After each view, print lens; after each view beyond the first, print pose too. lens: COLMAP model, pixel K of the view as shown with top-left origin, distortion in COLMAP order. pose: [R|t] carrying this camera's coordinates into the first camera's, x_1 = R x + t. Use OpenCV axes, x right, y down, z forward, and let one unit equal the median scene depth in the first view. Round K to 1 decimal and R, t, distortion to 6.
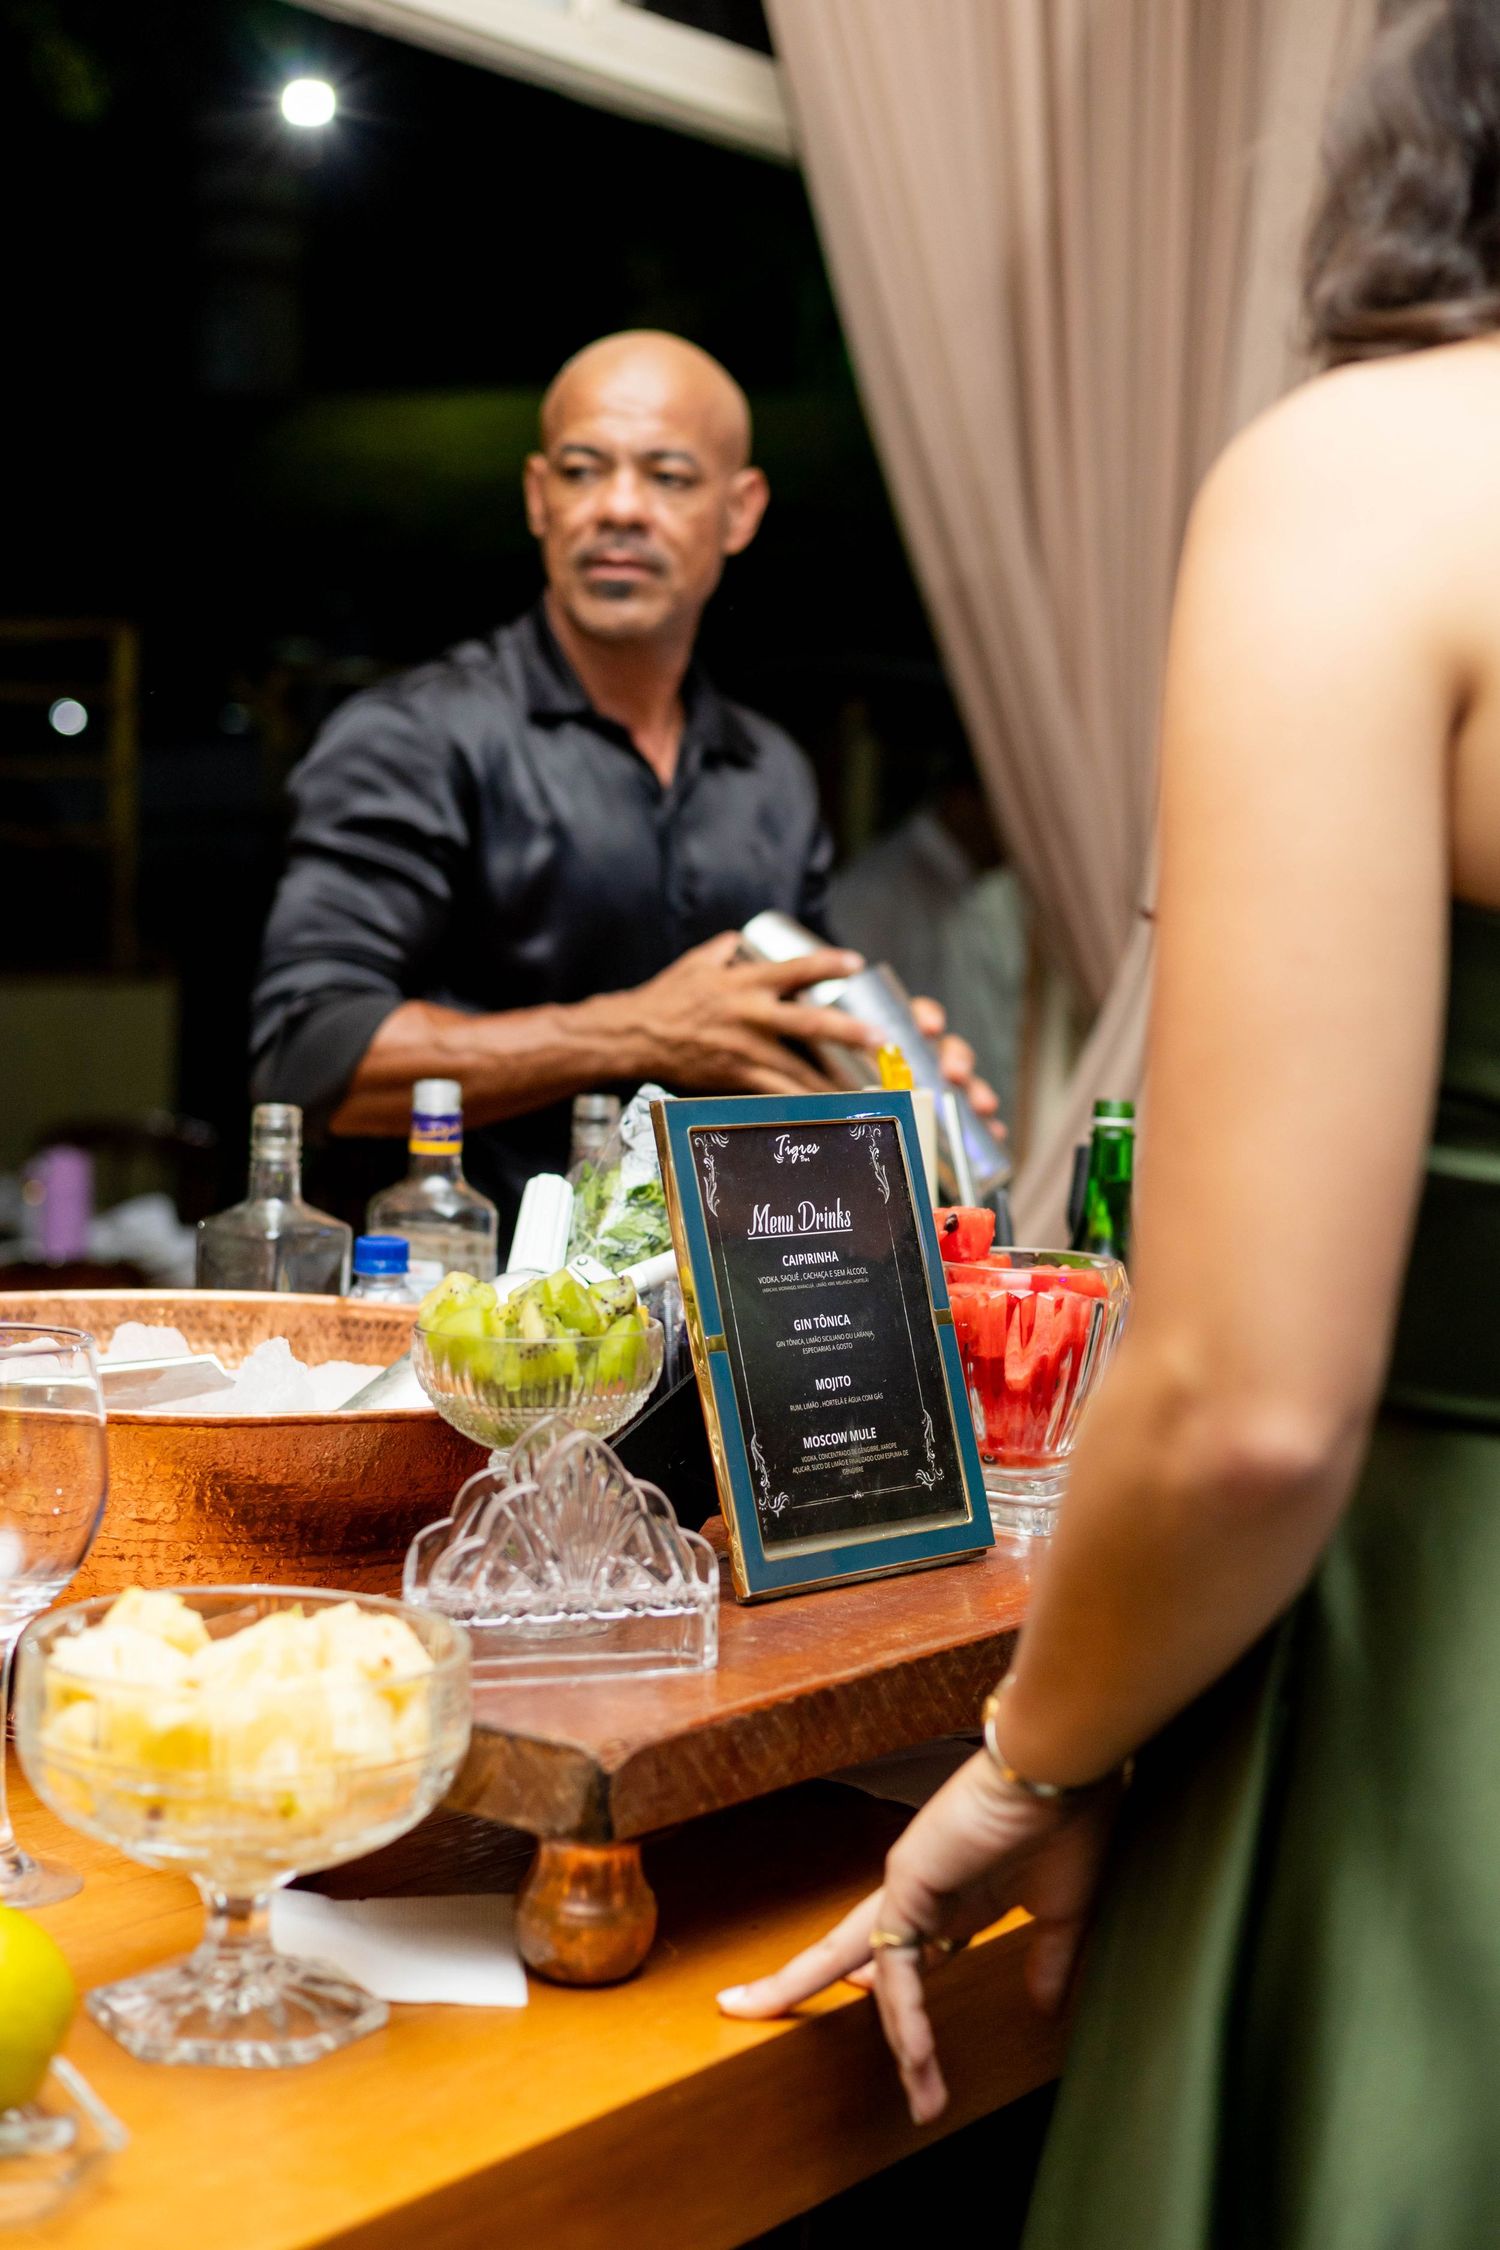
lens RADIAL K [[3225.2, 0, 750.0], [0, 3225.2, 1125.0], [0, 0, 1]] dist [0.141876, -0.005586]
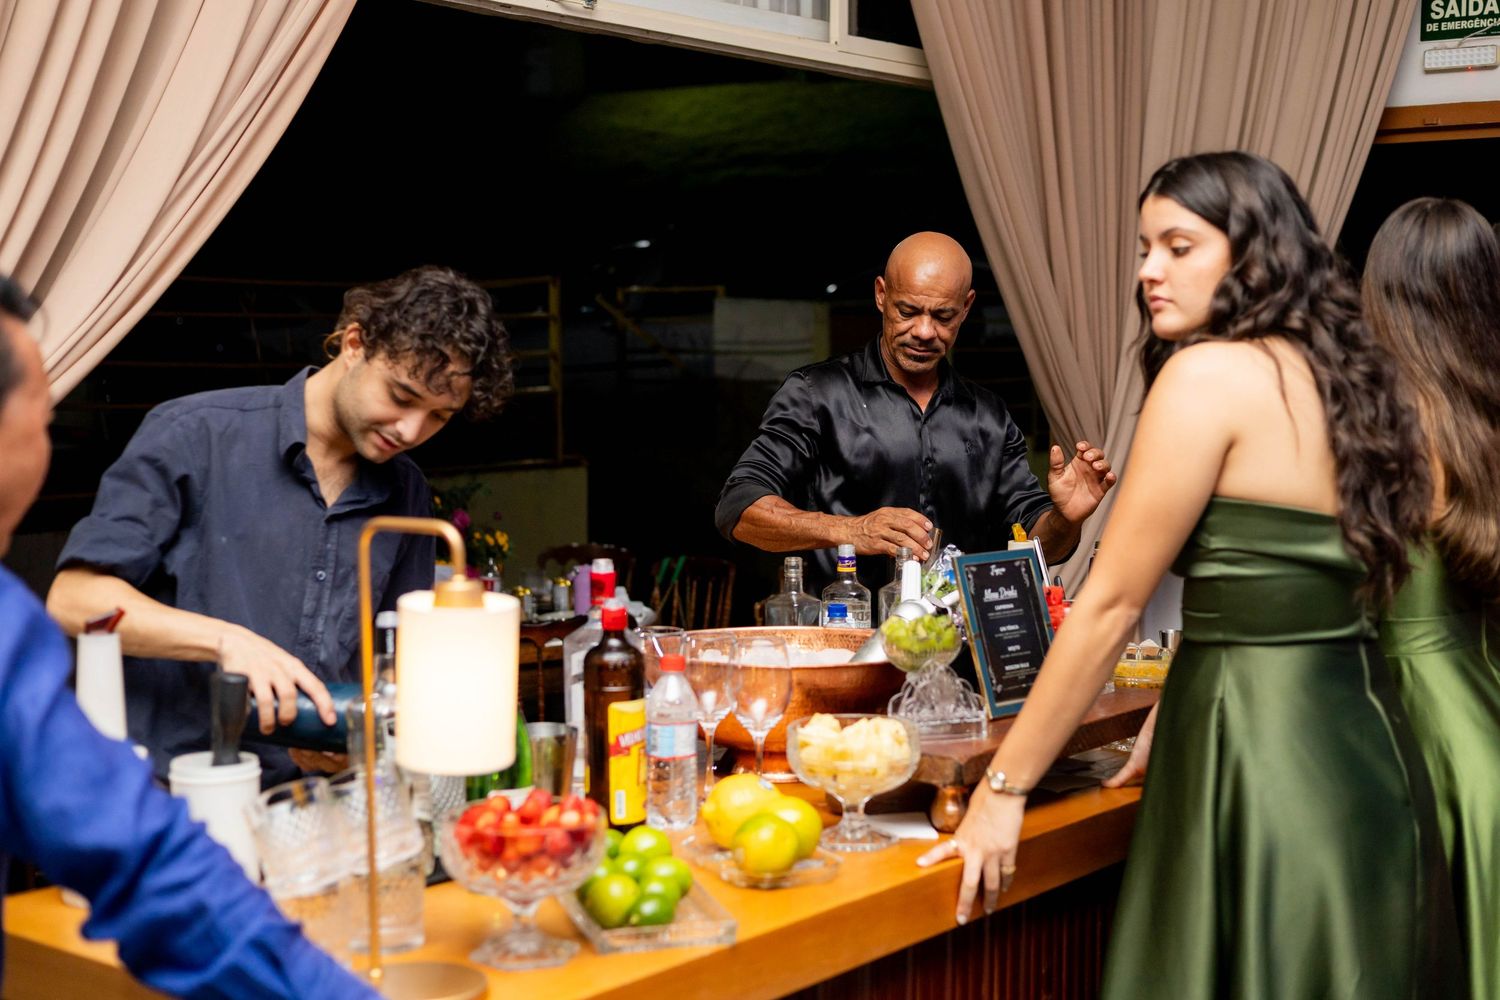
lens RADIAL K [[2150.1, 0, 750.0], [0, 2150.1, 500.0], [0, 0, 1]] dist [0.141876, -0.005586]
pose [[0.998192, -0.042014, -0.042976, -0.132883], [0.041807, 0.999109, -0.005693, -0.058694], [0.043177, 0.003886, 0.999060, -1.053507]]
